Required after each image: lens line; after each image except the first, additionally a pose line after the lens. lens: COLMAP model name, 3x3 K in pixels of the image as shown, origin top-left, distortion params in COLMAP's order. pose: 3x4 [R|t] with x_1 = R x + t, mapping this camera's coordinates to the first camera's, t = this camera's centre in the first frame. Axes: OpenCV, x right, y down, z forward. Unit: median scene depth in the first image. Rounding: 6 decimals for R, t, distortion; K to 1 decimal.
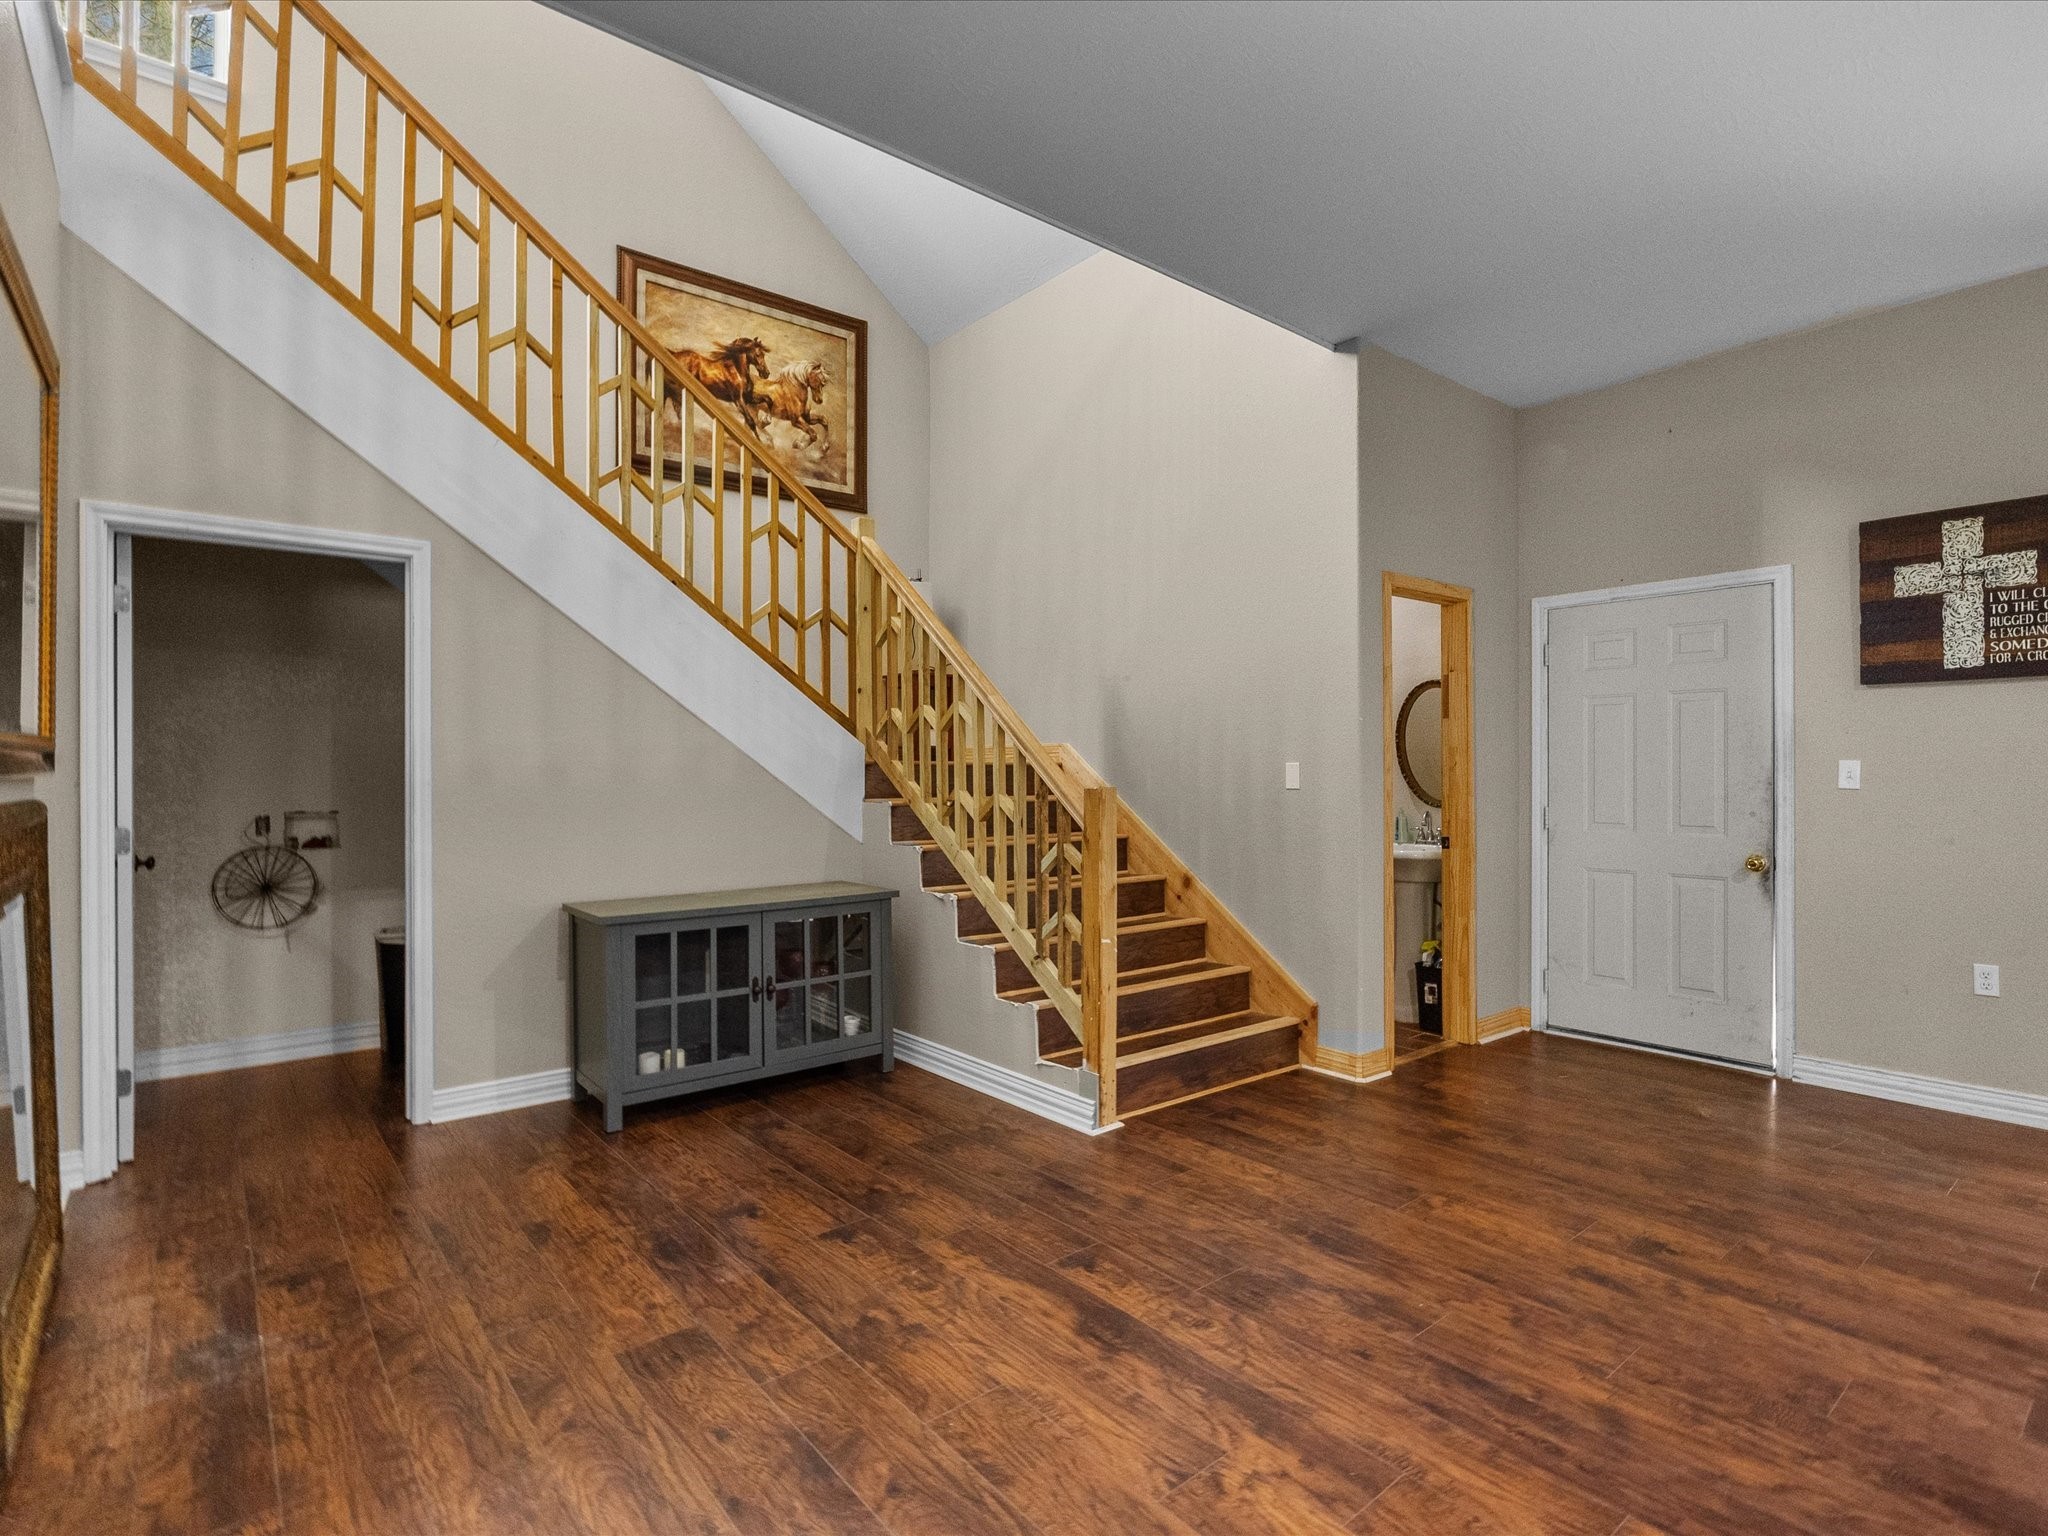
lens RADIAL K [[1004.7, 0, 1018.8], [0, 1004.7, 765.7], [0, 0, 1]] dist [-0.026296, 0.018372]
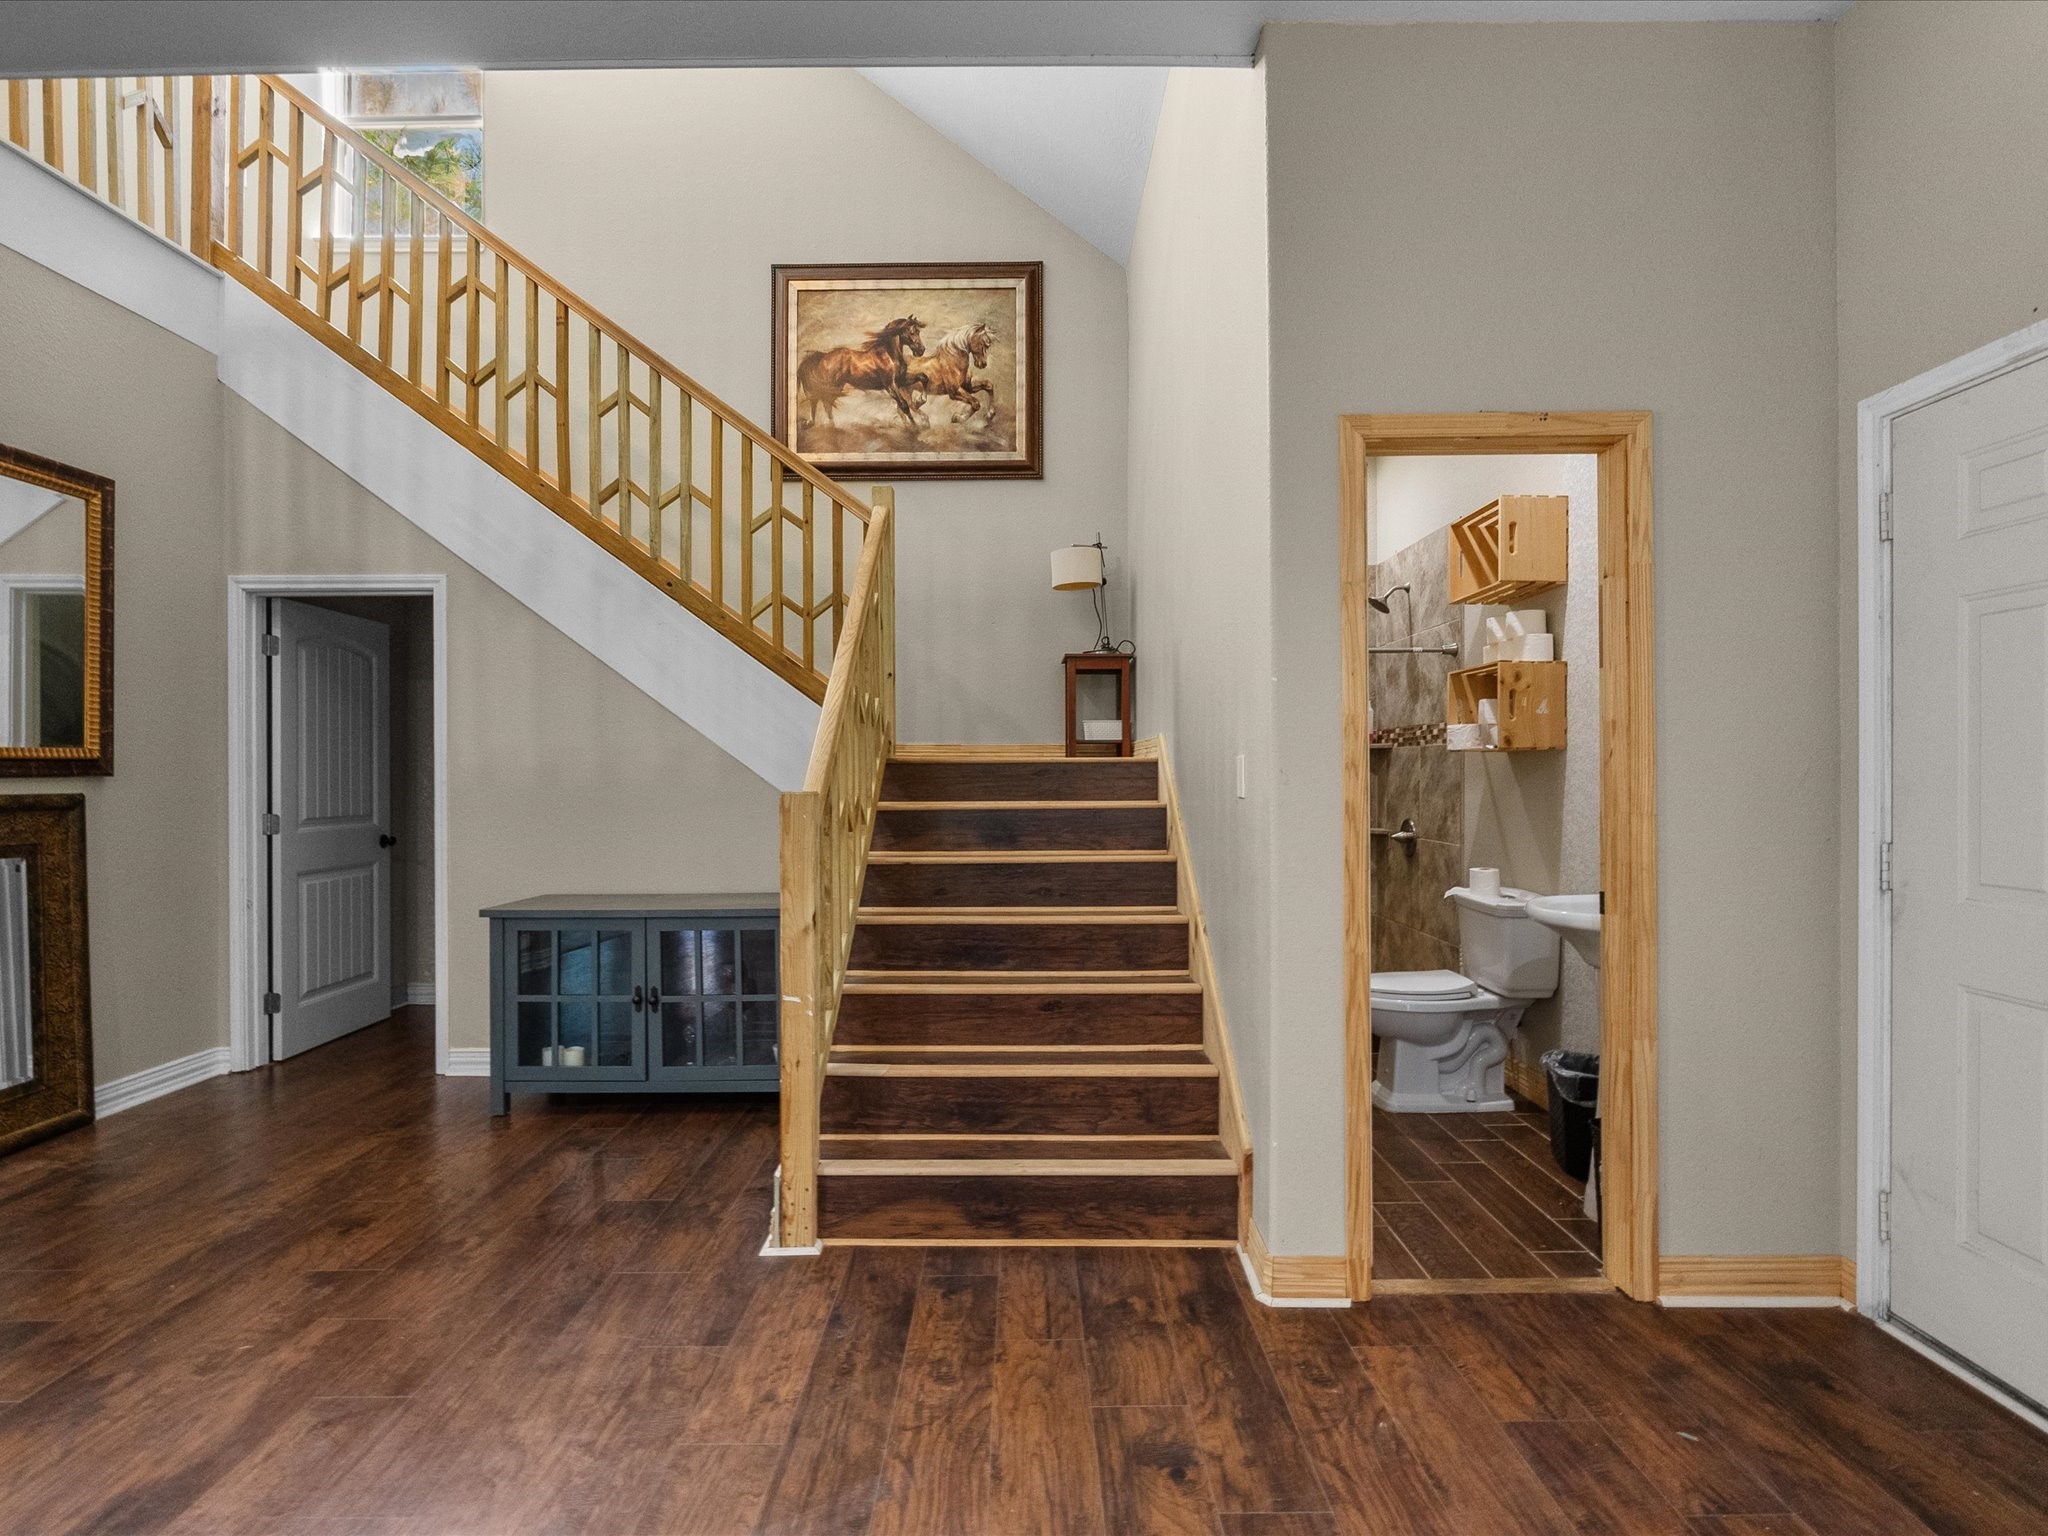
lens RADIAL K [[1003.6, 0, 1026.3], [0, 1003.6, 766.8], [0, 0, 1]] dist [-0.009765, 0.000912]
pose [[0.781509, -0.006037, -0.623865, 0.442839], [0.008137, 0.999967, 0.000515, 0.002359], [0.623841, -0.005479, 0.781532, 0.340533]]
